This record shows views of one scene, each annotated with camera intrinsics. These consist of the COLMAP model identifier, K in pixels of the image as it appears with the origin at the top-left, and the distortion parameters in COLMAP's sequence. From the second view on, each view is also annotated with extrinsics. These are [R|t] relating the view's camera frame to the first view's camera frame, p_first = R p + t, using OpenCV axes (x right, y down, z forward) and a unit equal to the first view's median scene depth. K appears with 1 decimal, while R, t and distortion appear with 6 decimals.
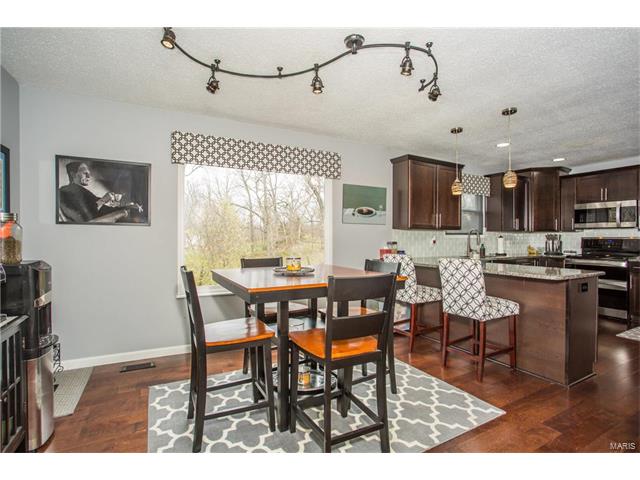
lens RADIAL K [[317.2, 0, 316.6], [0, 317.2, 238.8], [0, 0, 1]] dist [-0.082174, 0.038506]
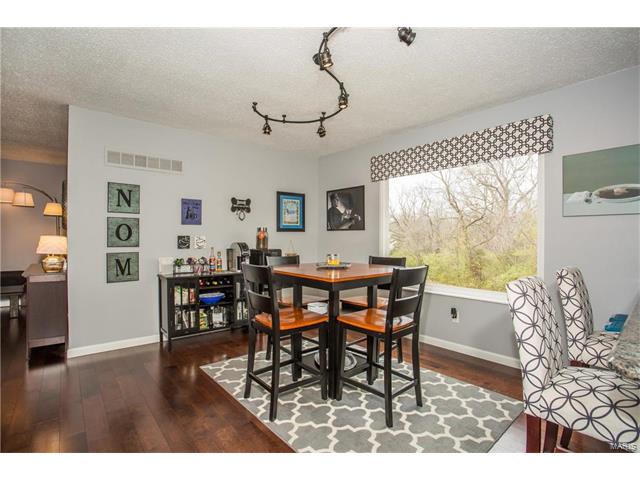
lens RADIAL K [[317.2, 0, 316.6], [0, 317.2, 238.8], [0, 0, 1]] dist [-0.082174, 0.038506]
pose [[0.211345, 0.002267, -0.977409, 0.562672], [0.002166, 0.999994, 0.002787, -0.006390], [0.977409, -0.002706, 0.211339, 0.354170]]
